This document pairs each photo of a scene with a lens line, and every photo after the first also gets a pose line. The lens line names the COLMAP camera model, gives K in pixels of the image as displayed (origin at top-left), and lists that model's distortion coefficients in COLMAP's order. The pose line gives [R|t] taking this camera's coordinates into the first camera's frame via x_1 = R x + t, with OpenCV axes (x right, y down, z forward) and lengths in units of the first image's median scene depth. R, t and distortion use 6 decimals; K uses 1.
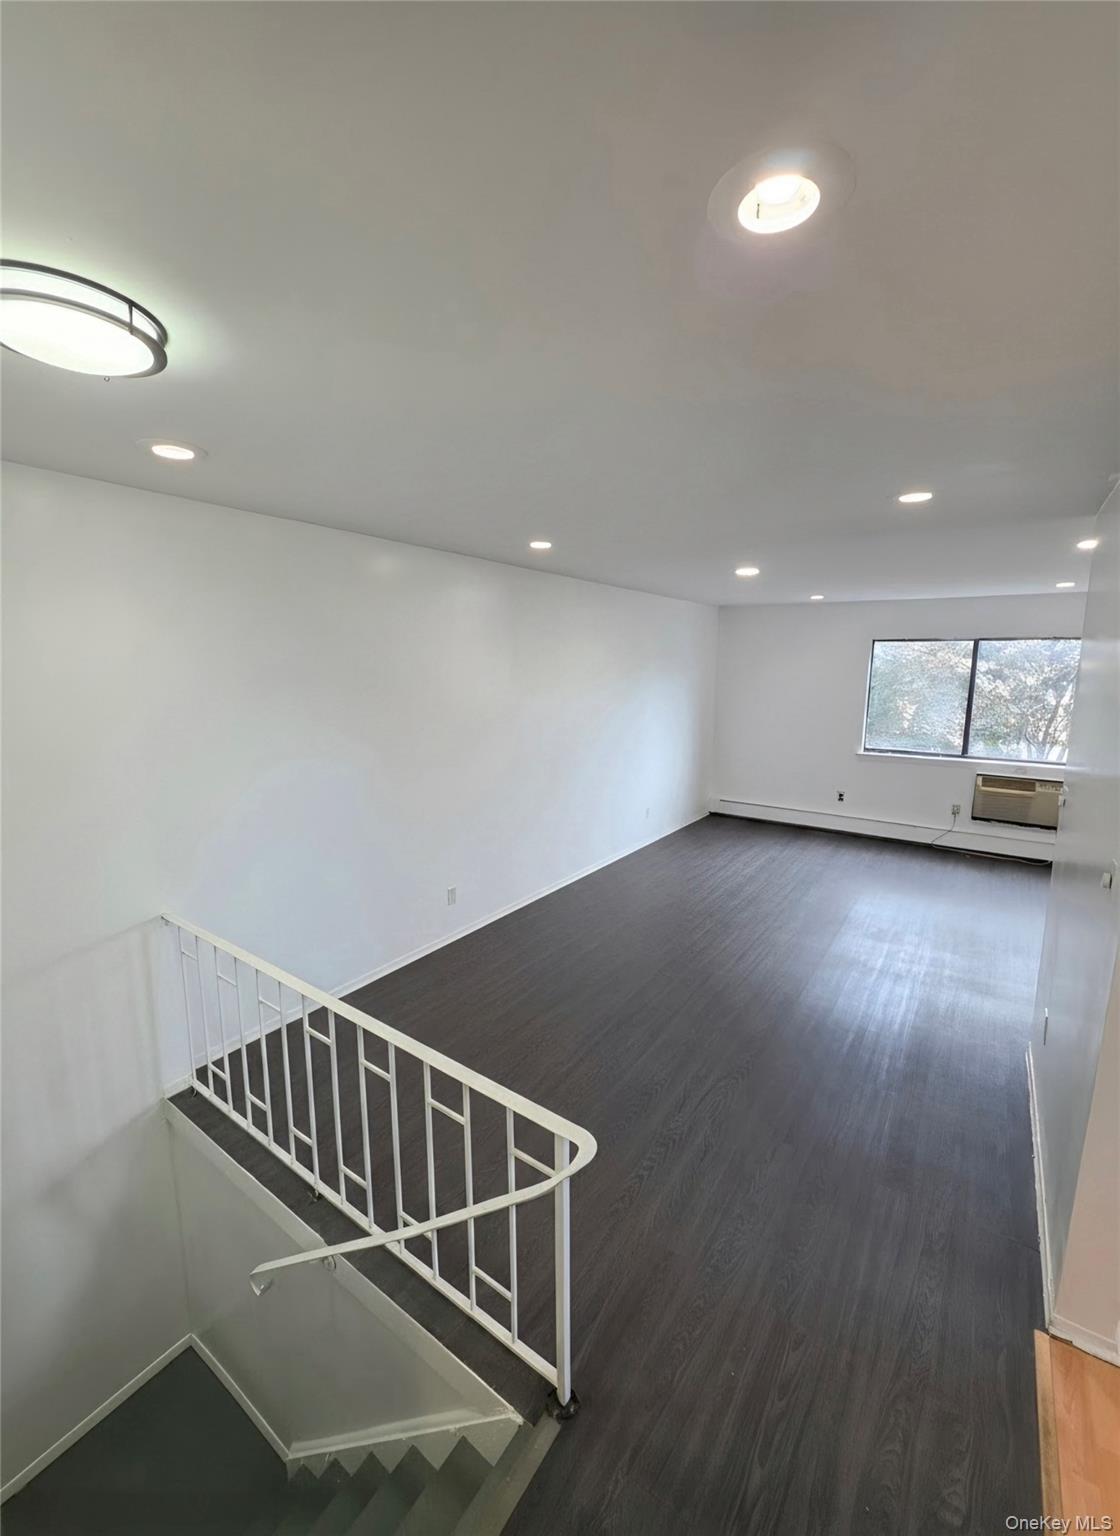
lens RADIAL K [[620.1, 0, 560.0], [0, 620.1, 768.0], [0, 0, 1]] dist [0.001397, 0.000049]
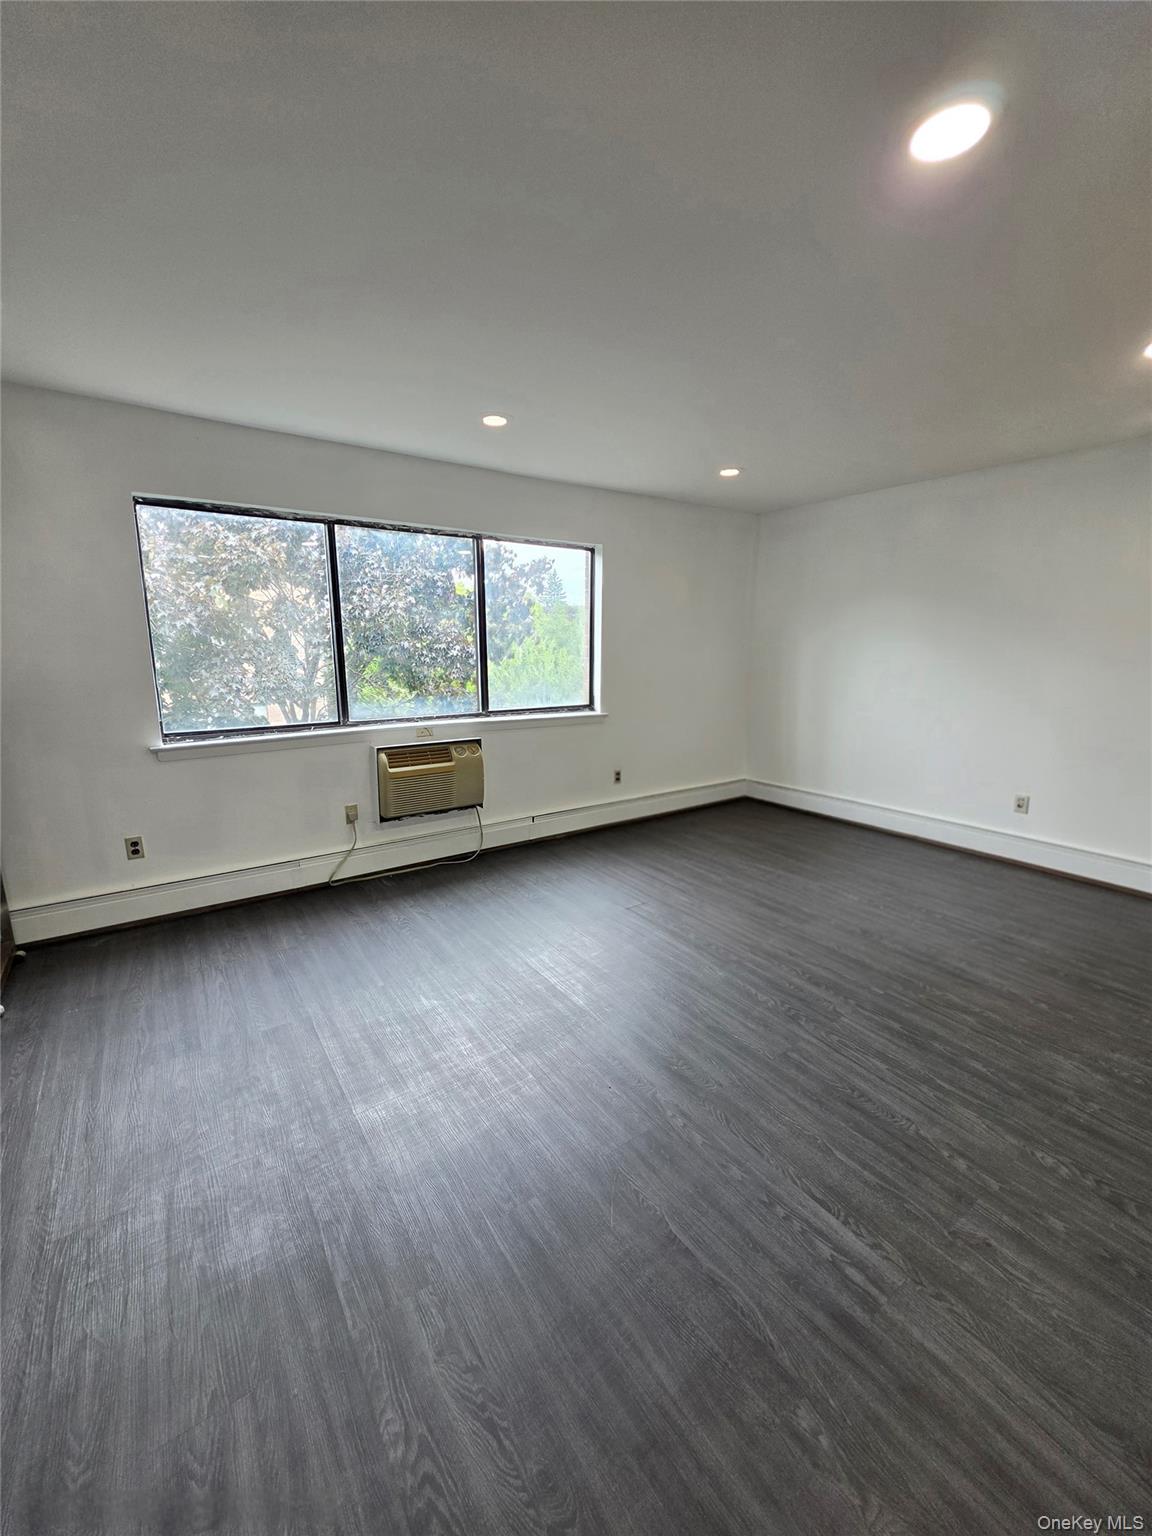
lens RADIAL K [[616.5, 0, 573.9], [0, 616.5, 761.2], [0, 0, 1]] dist [-0.001543, -0.000220]
pose [[0.341996, -0.172457, 0.923741, 0.176877], [0.162426, 0.979068, 0.122651, -0.020961], [-0.925558, 0.108093, 0.362849, 0.597858]]
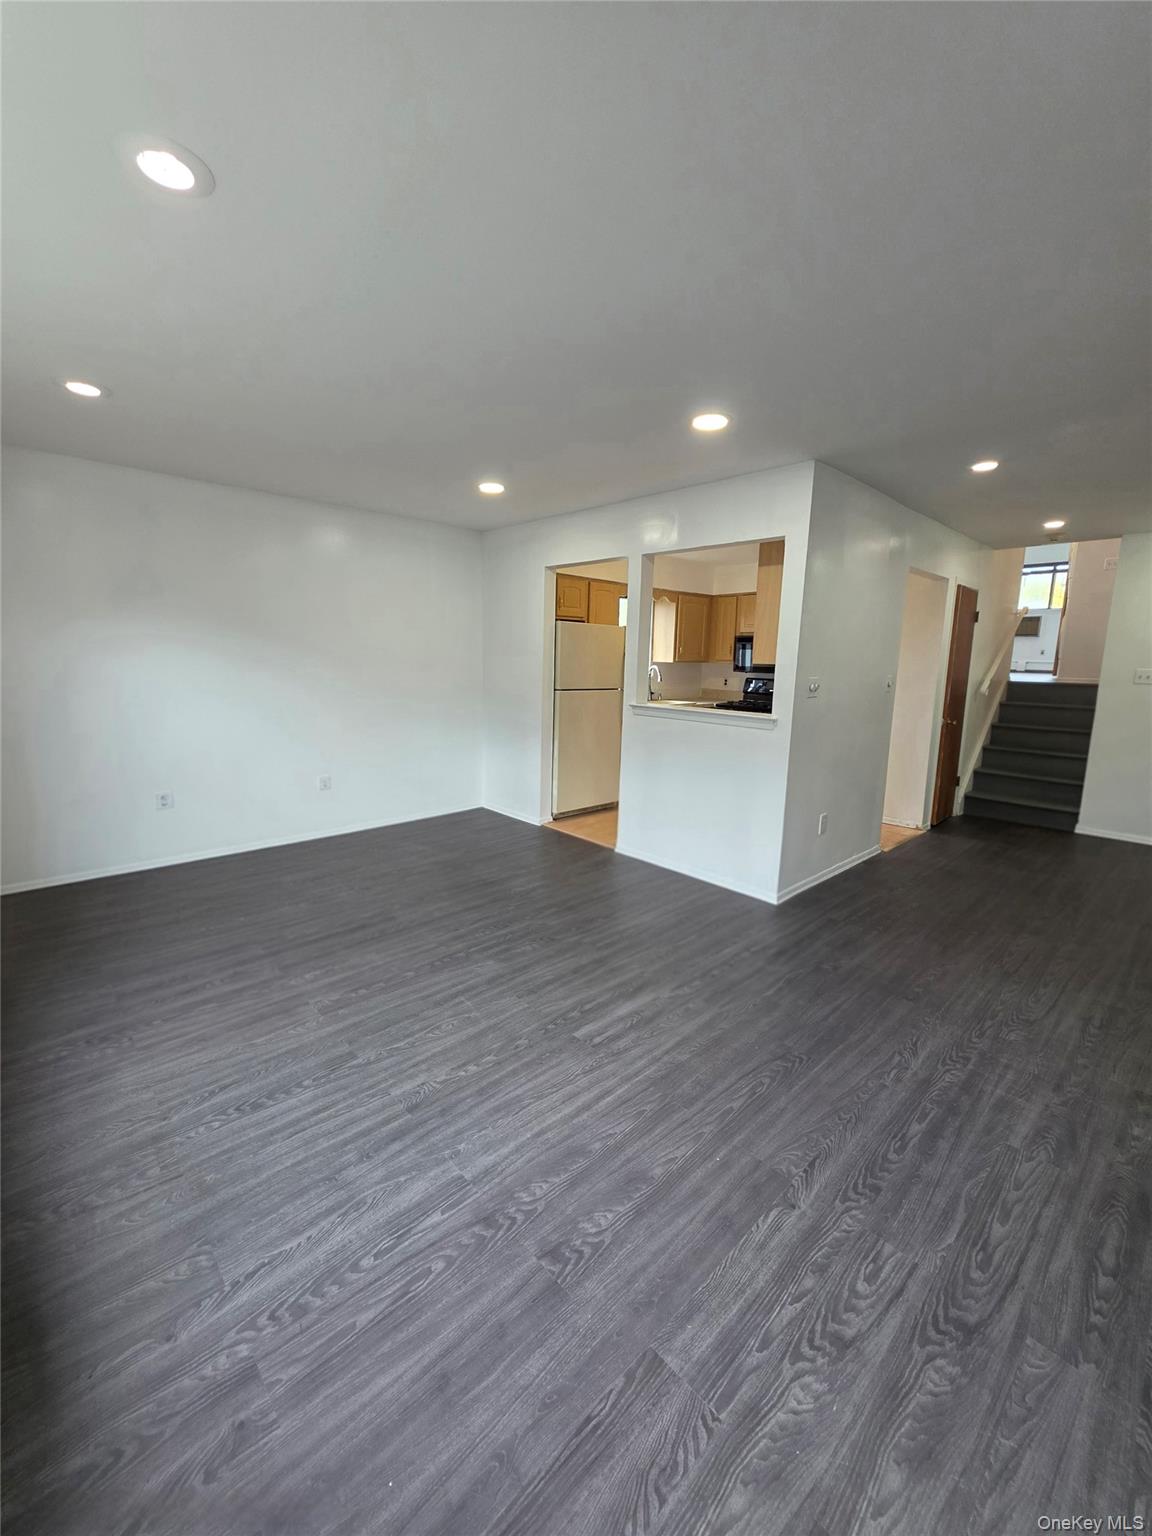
lens RADIAL K [[616.5, 0, 573.9], [0, 616.5, 761.2], [0, 0, 1]] dist [-0.001543, -0.000220]
pose [[-0.980136, -0.052242, 0.191325, 0.452633], [0.014583, 0.943088, 0.332223, -0.104576], [-0.197792, 0.328414, -0.923592, 1.058039]]
